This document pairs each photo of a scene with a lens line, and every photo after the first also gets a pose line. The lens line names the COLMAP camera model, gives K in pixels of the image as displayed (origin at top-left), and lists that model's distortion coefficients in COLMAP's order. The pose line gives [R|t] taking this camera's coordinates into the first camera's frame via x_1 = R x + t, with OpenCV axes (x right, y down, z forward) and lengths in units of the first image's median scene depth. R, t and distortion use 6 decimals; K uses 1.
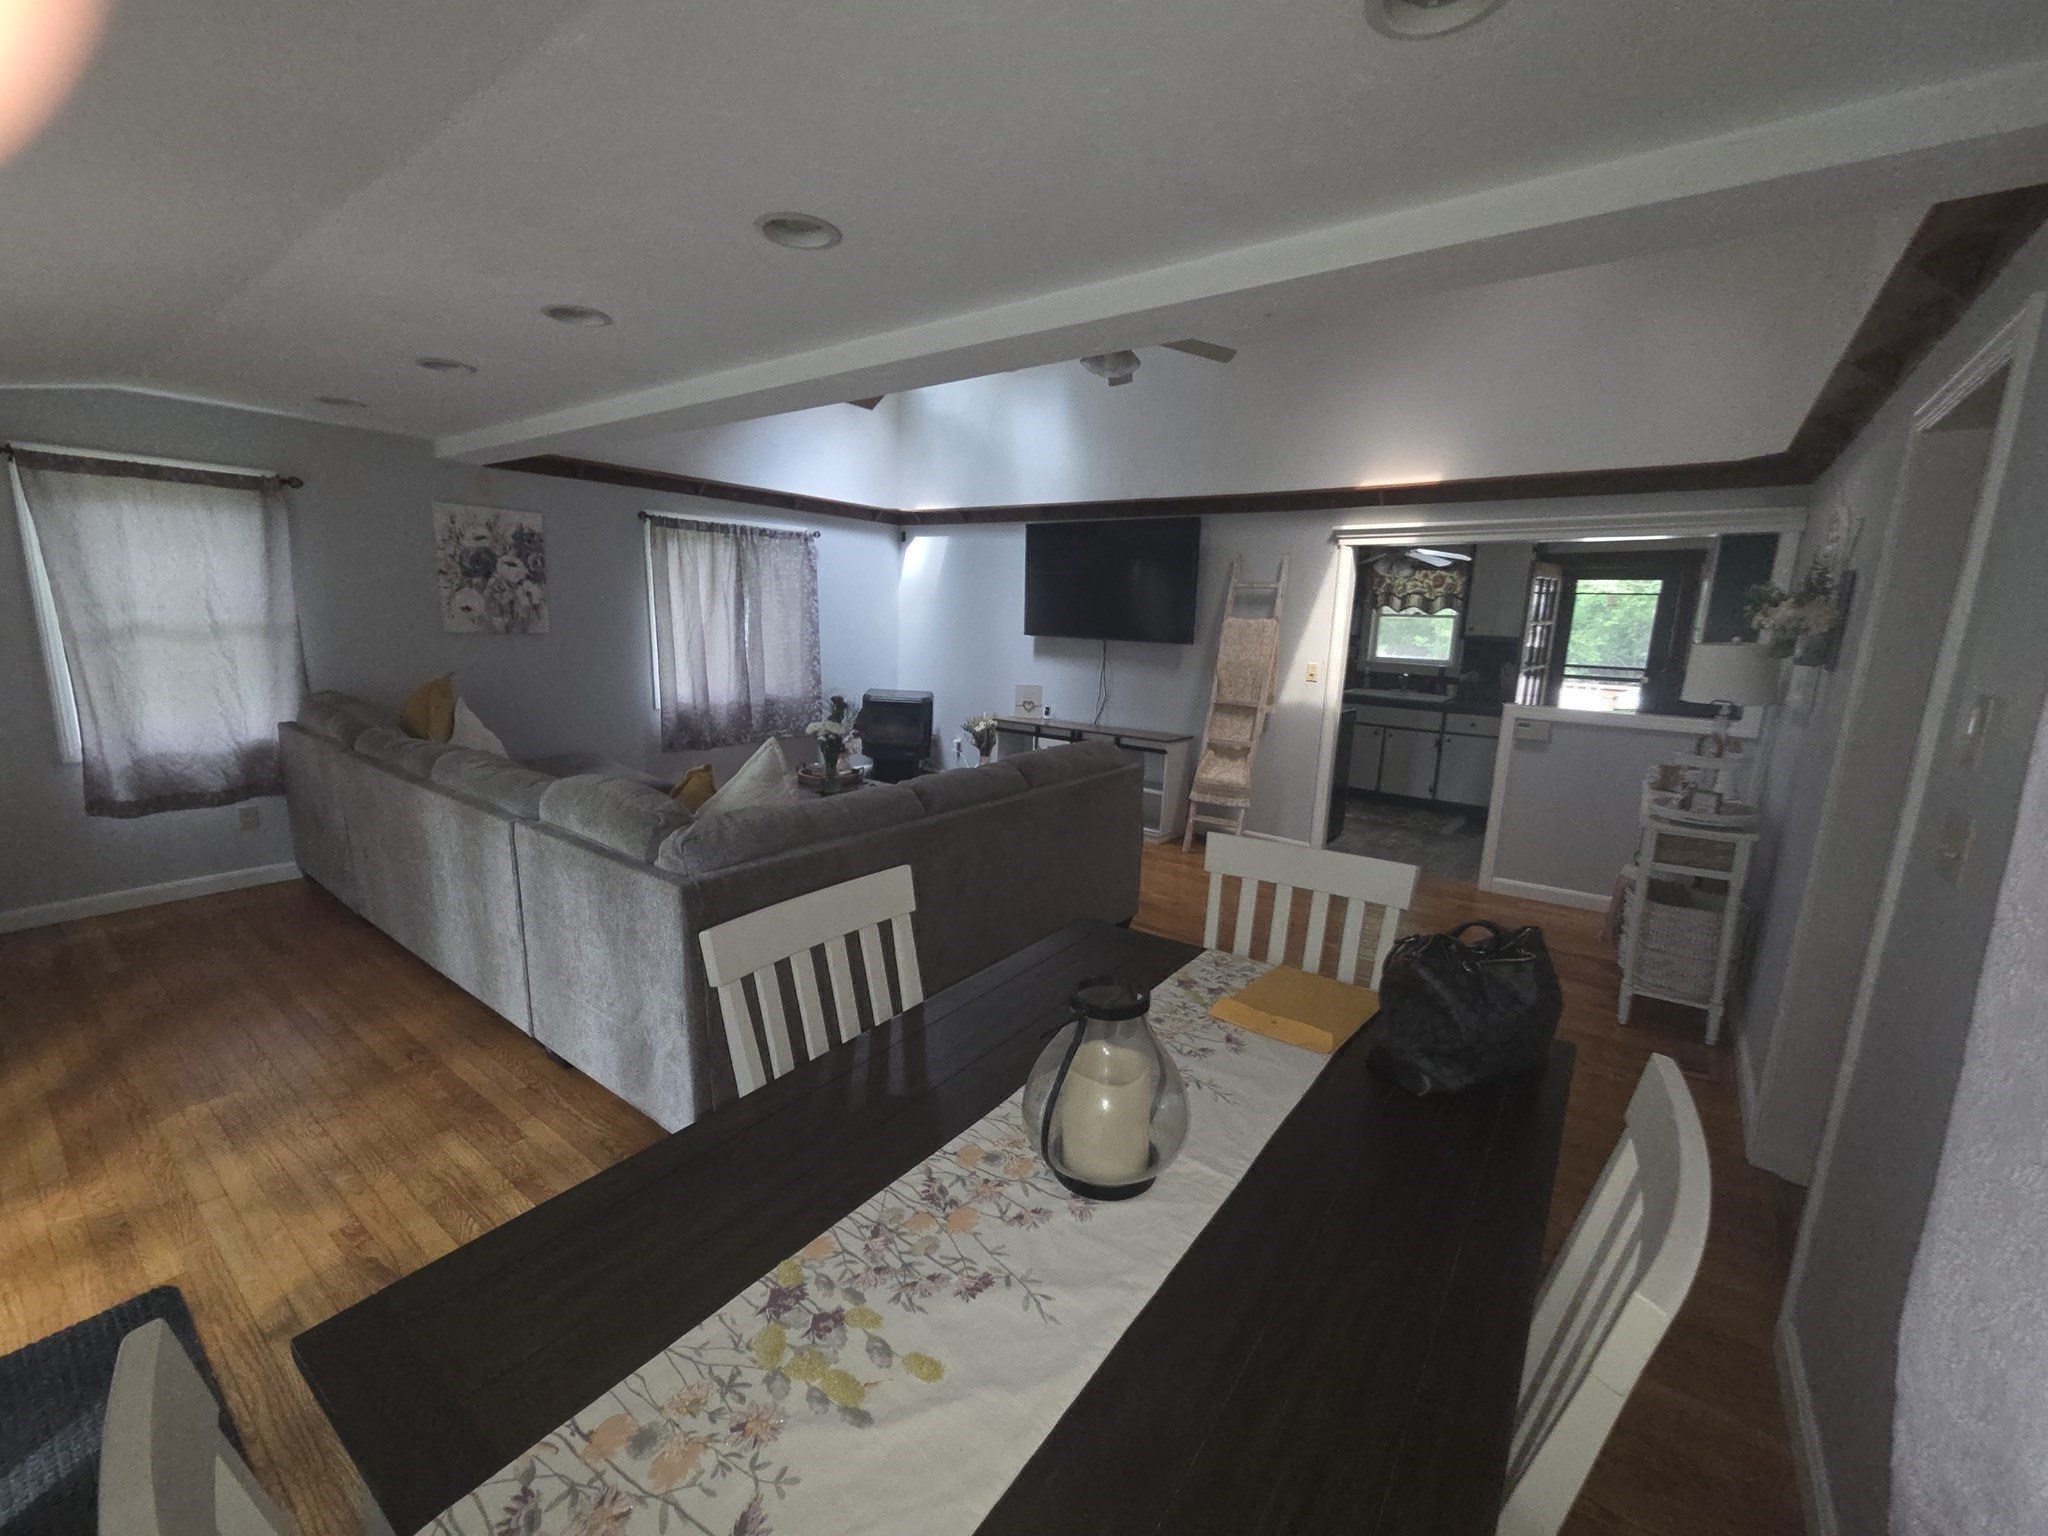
lens RADIAL K [[837.9, 0, 1030.3], [0, 837.9, 766.3], [0, 0, 1]] dist [0.000036, -0.000728]
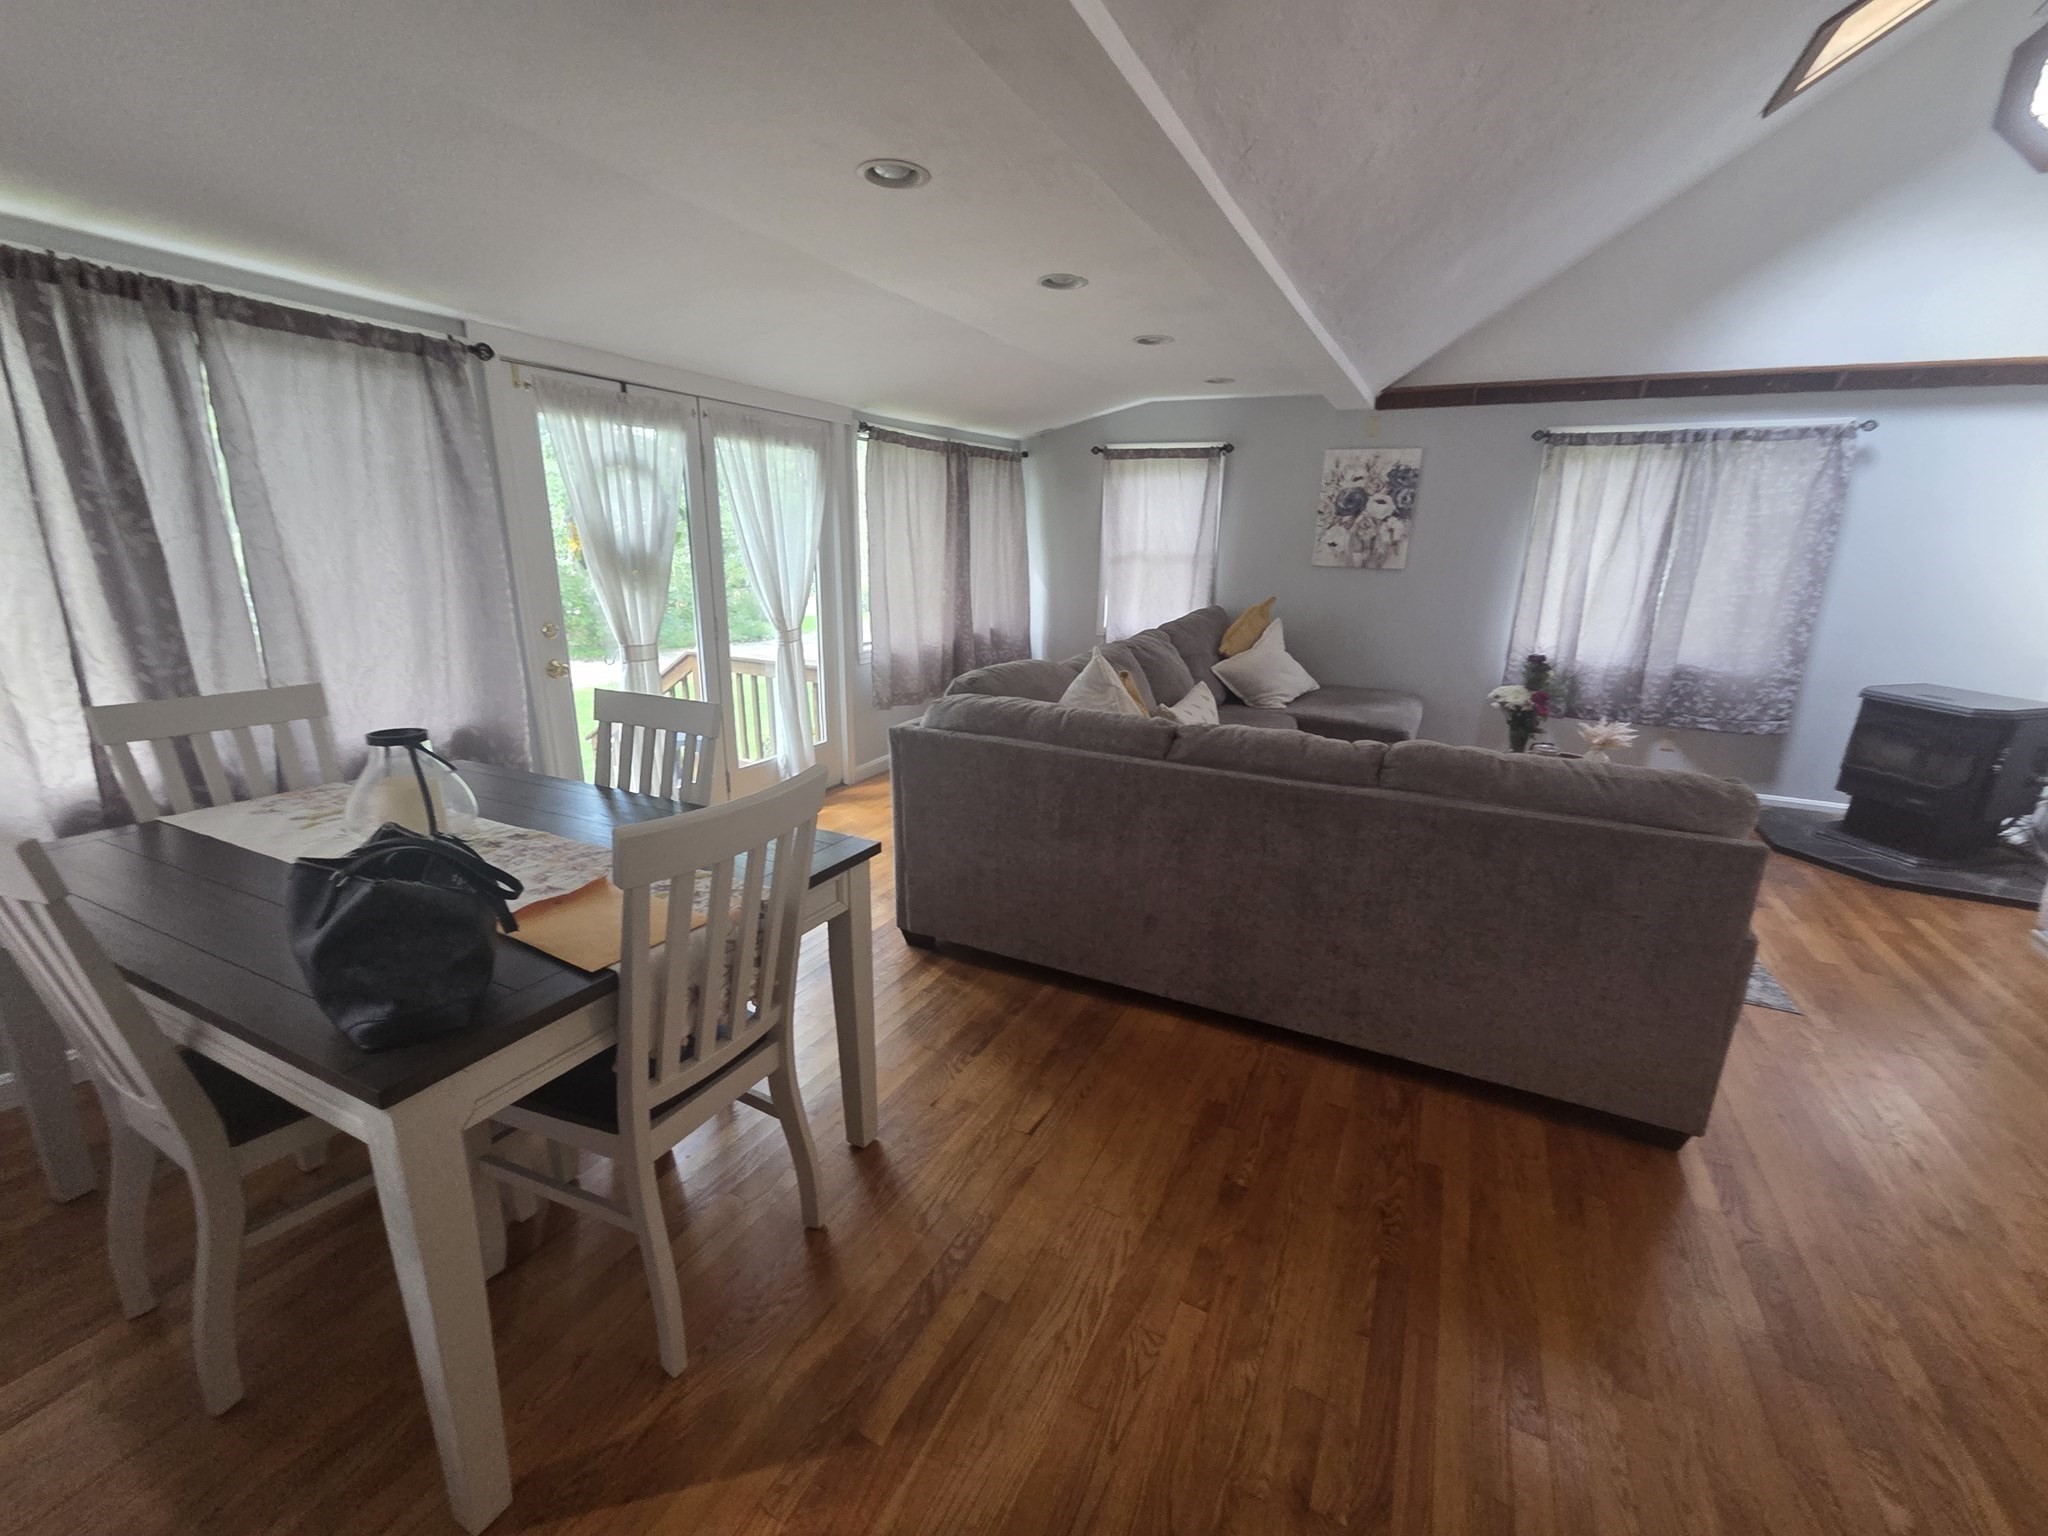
lens RADIAL K [[837.9, 0, 1024.2], [0, 837.9, 778.9], [0, 0, 1]] dist [0.000036, -0.000728]
pose [[0.183592, 0.252333, -0.950064, 0.388916], [-0.192047, 0.957075, 0.217084, -0.049184], [0.964060, 0.142603, 0.224172, 0.376454]]
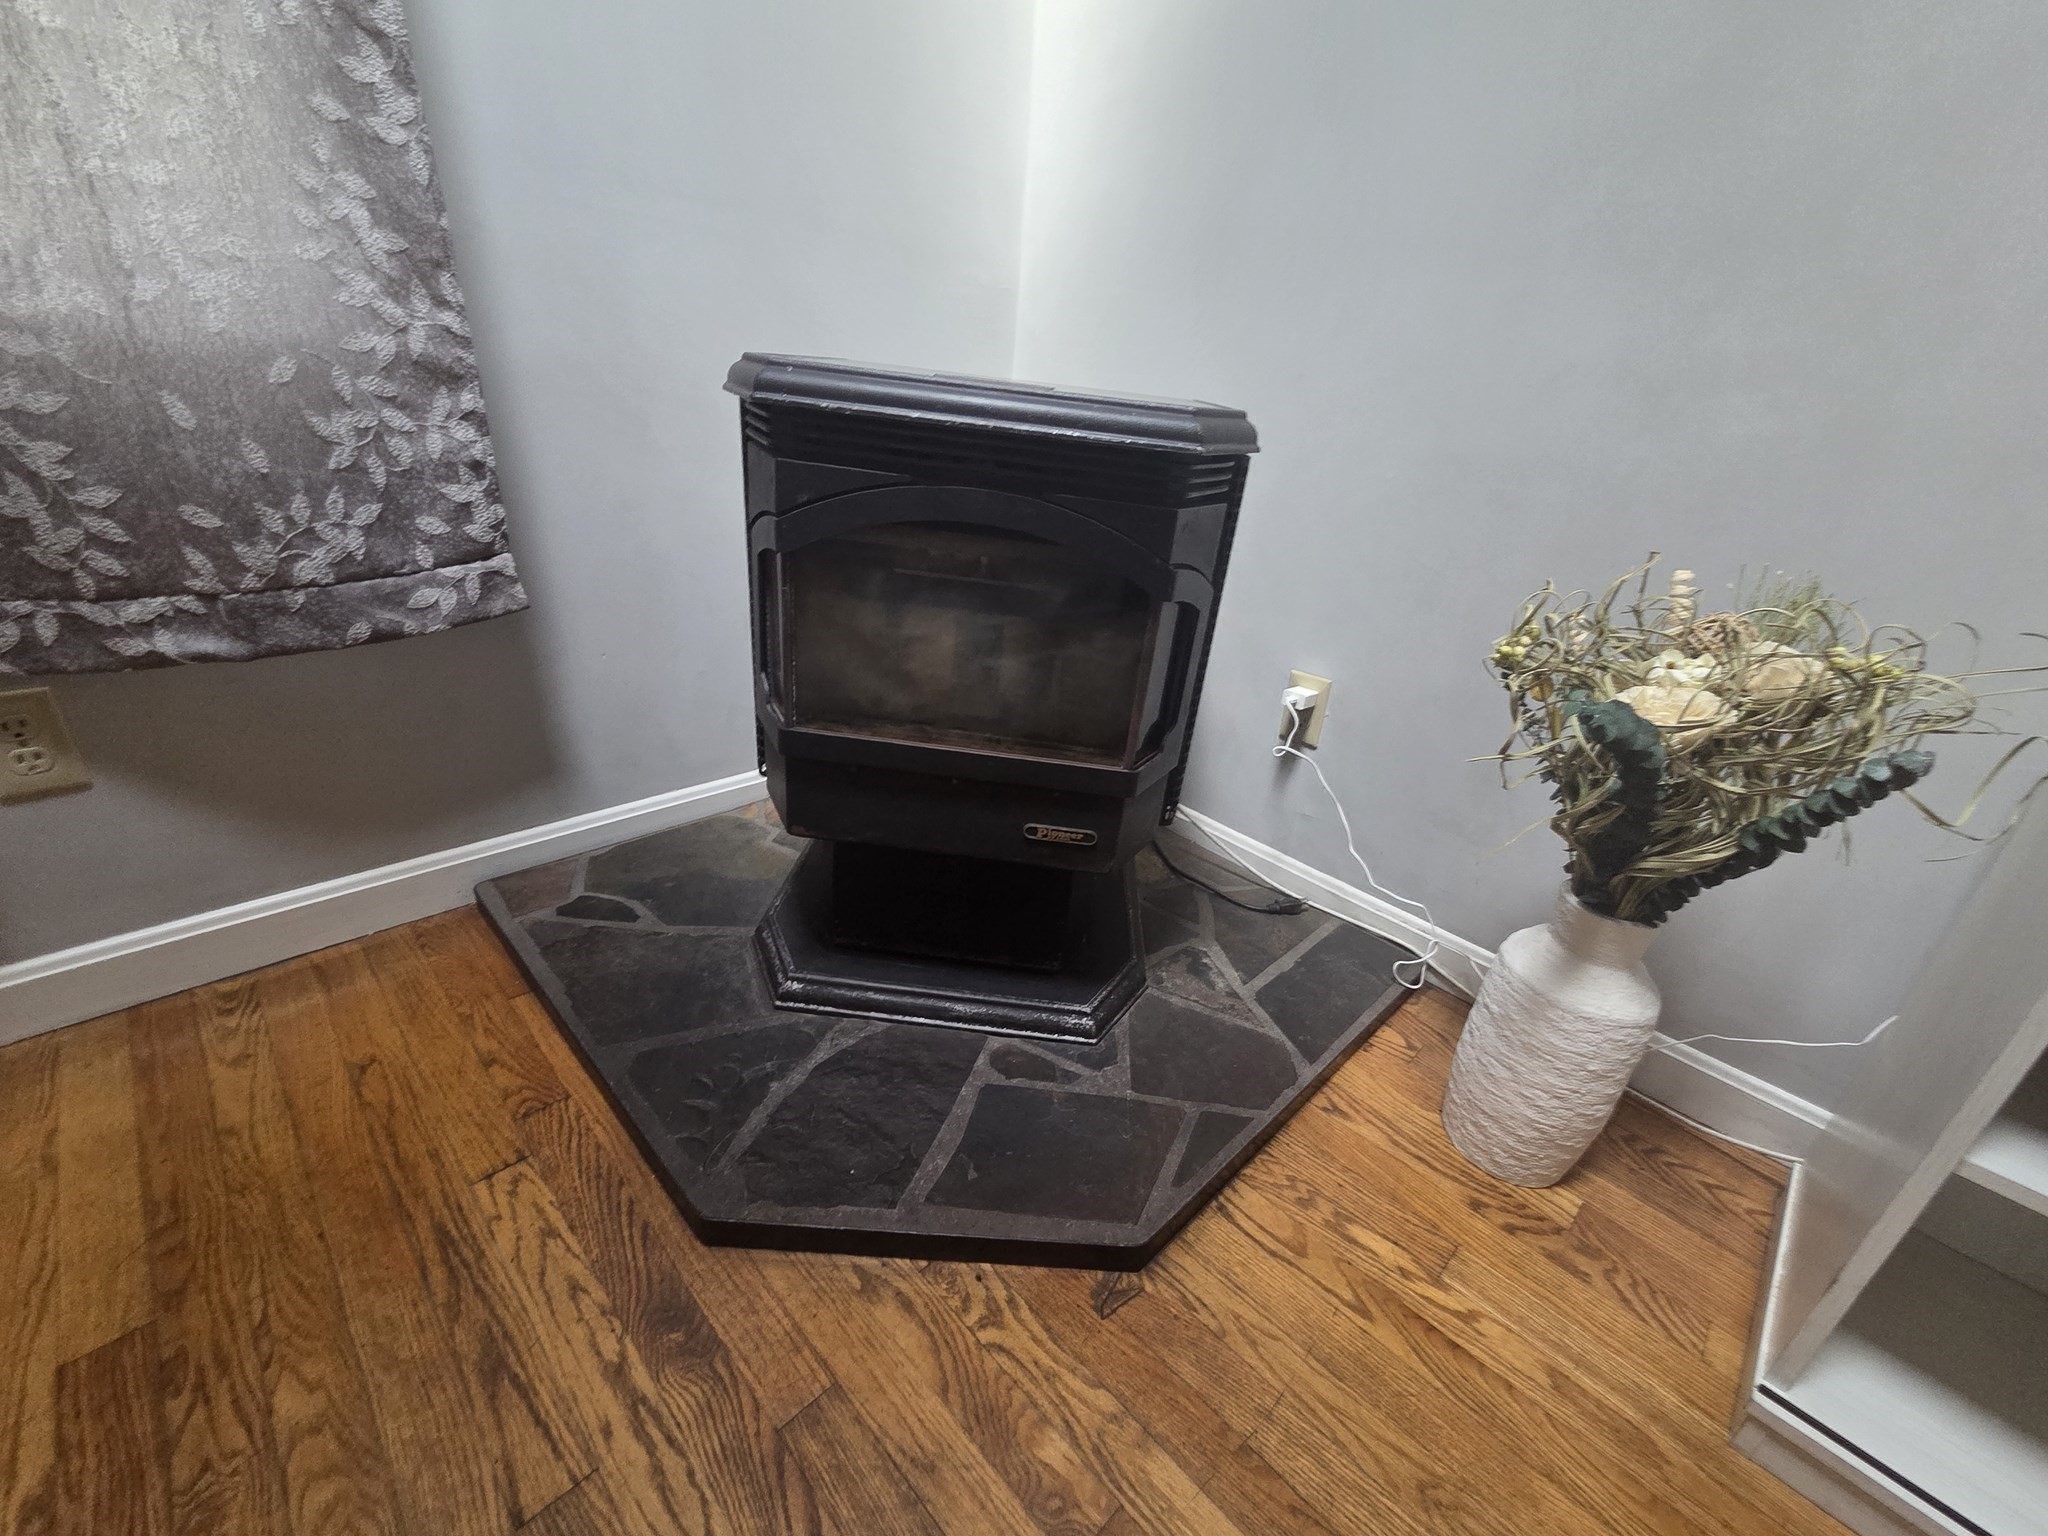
lens RADIAL K [[837.9, 0, 1019.5], [0, 837.9, 780.8], [0, 0, 1]] dist [0.000036, -0.000728]
pose [[0.988270, 0.100608, -0.114893, -0.180704], [-0.069017, 0.965350, 0.251666, -0.078411], [0.136232, -0.240785, 0.960970, 1.171457]]
